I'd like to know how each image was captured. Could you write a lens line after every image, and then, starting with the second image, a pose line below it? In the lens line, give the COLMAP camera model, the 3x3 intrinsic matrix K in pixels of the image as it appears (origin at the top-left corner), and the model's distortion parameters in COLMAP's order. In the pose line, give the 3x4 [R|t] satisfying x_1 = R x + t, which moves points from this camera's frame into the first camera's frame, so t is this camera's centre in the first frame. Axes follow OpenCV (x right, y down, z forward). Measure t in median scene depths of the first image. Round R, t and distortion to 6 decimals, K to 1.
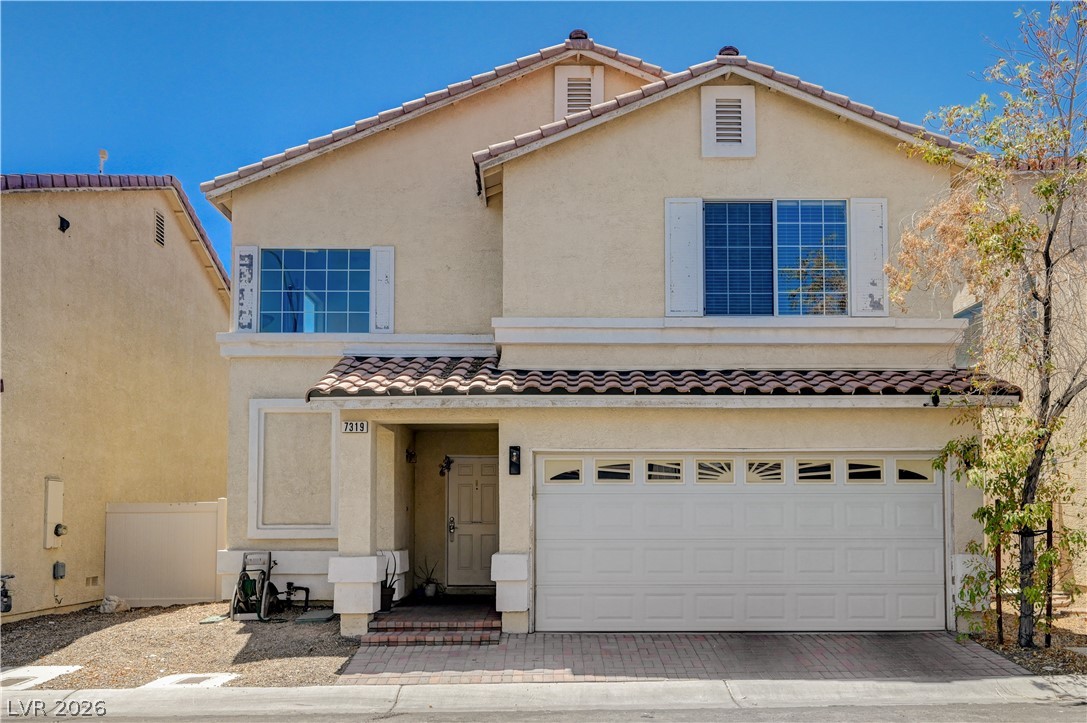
lens RADIAL K [[766.3, 0, 543.6], [0, 766.3, 363.6], [0, 0, 1]] dist [0.004448, 0.000385]
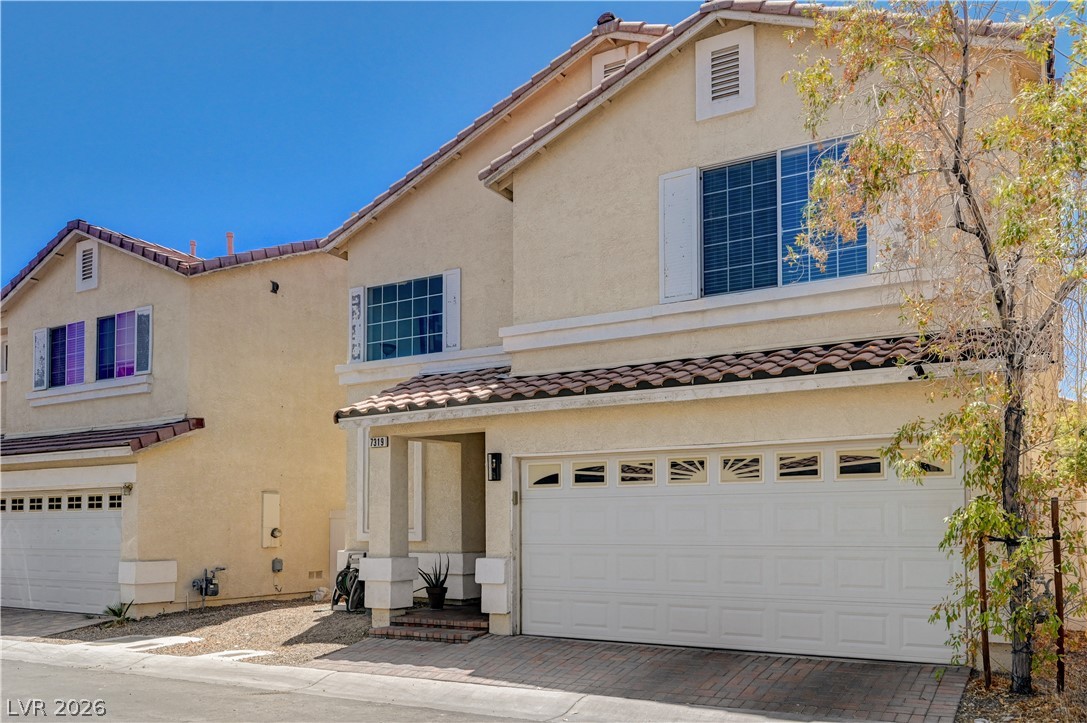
lens RADIAL K [[805.1, 0, 543.6], [0, 805.1, 359.8], [0, 0, 1]] dist [0.006894, 0.000196]
pose [[0.872927, -0.100882, -0.477306, 0.498159], [0.102442, 0.994477, -0.022838, 0.013321], [0.476974, -0.028960, 0.878440, 0.077526]]
